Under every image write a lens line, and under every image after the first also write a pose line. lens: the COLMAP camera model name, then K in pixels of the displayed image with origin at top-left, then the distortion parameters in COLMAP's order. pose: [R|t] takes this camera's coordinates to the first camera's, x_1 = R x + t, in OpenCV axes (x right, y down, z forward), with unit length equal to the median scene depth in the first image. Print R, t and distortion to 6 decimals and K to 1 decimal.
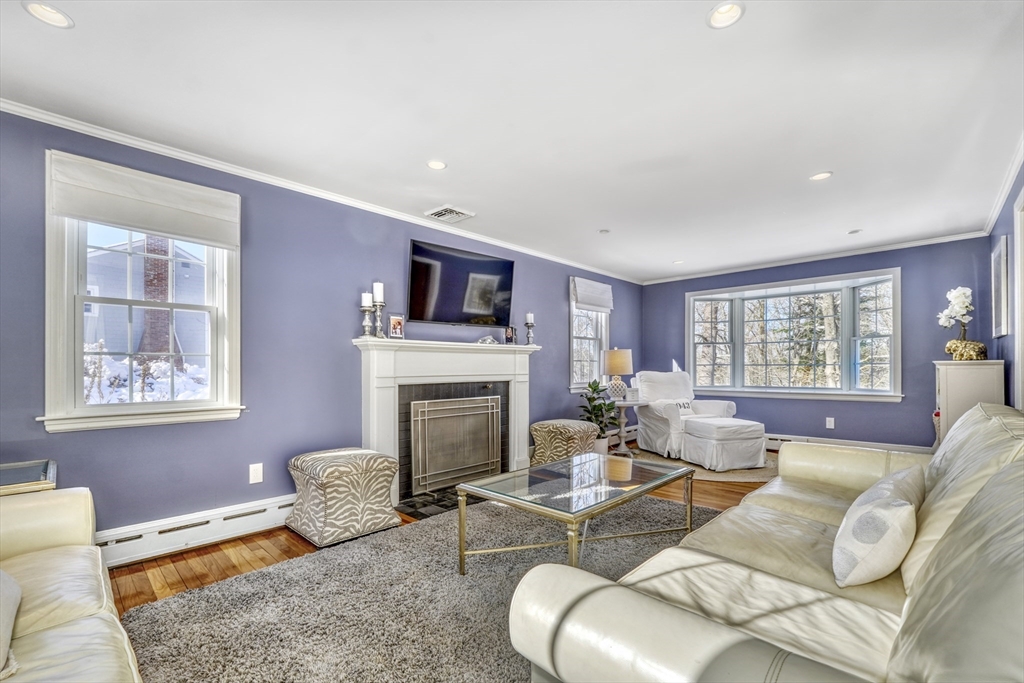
lens RADIAL K [[450.6, 0, 514.7], [0, 450.6, 369.2], [0, 0, 1]] dist [-0.000640, 0.000023]
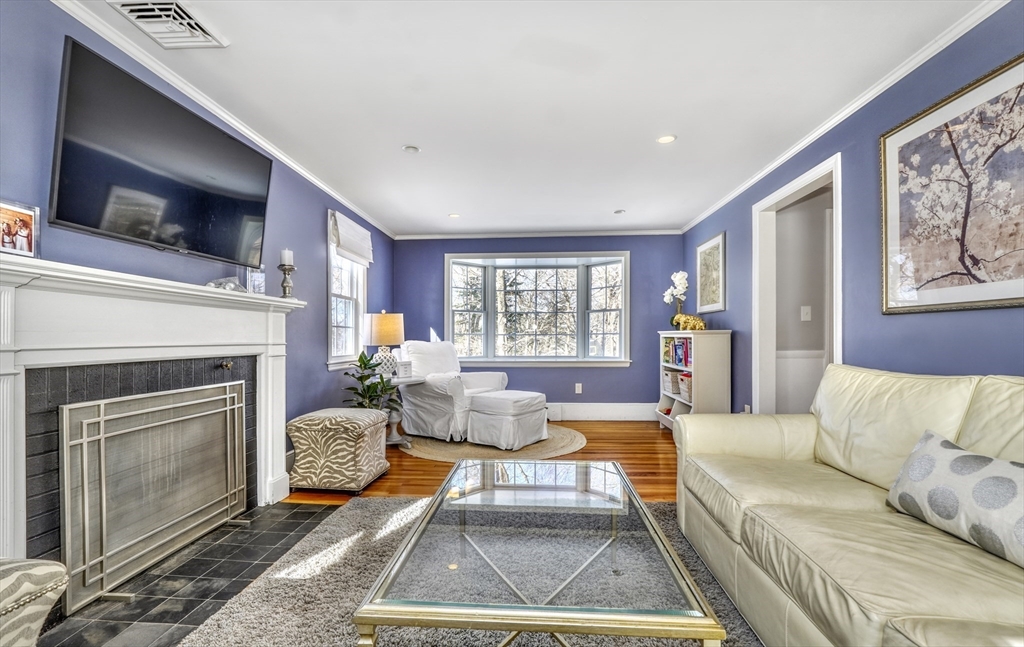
lens RADIAL K [[454.7, 0, 509.4], [0, 454.7, 341.4], [0, 0, 1]] dist [-0.021148, 0.009523]
pose [[0.769760, -0.000705, 0.638333, -0.135912], [0.000436, 1.000000, 0.000578, 0.007088], [-0.638333, -0.000166, 0.769760, 0.297108]]
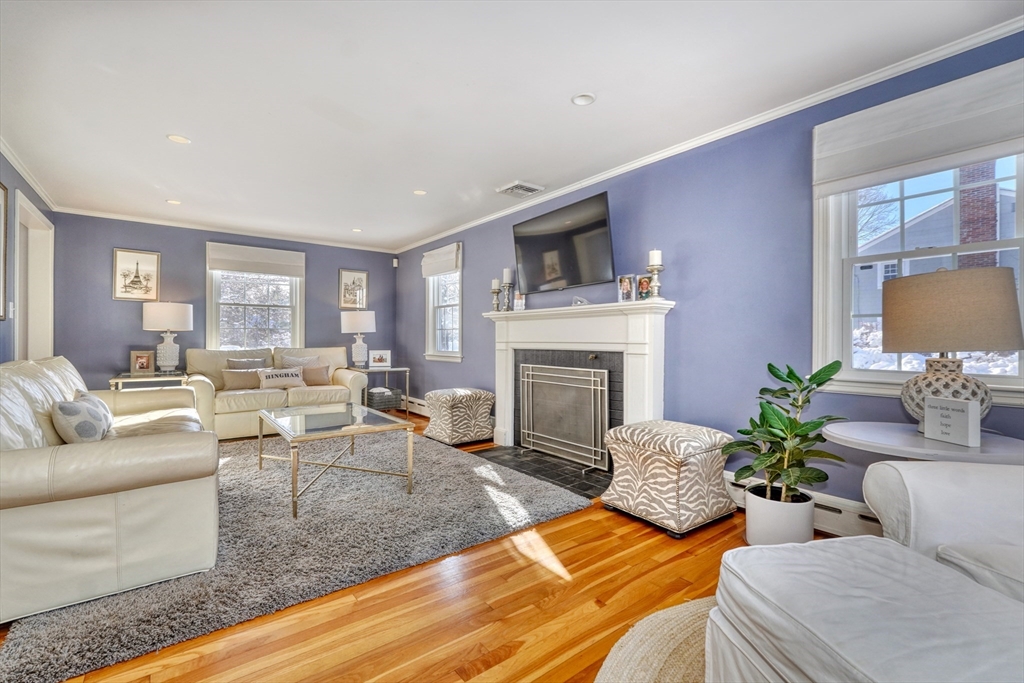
lens RADIAL K [[441.7, 0, 512.0], [0, 441.7, 341.5], [0, 0, 1]] dist [-0.000369, -0.000007]
pose [[-0.147100, 0.009743, -0.989074, 0.695639], [-0.002960, 0.999943, 0.010290, 0.002213], [0.989117, 0.004441, -0.147062, 0.895227]]
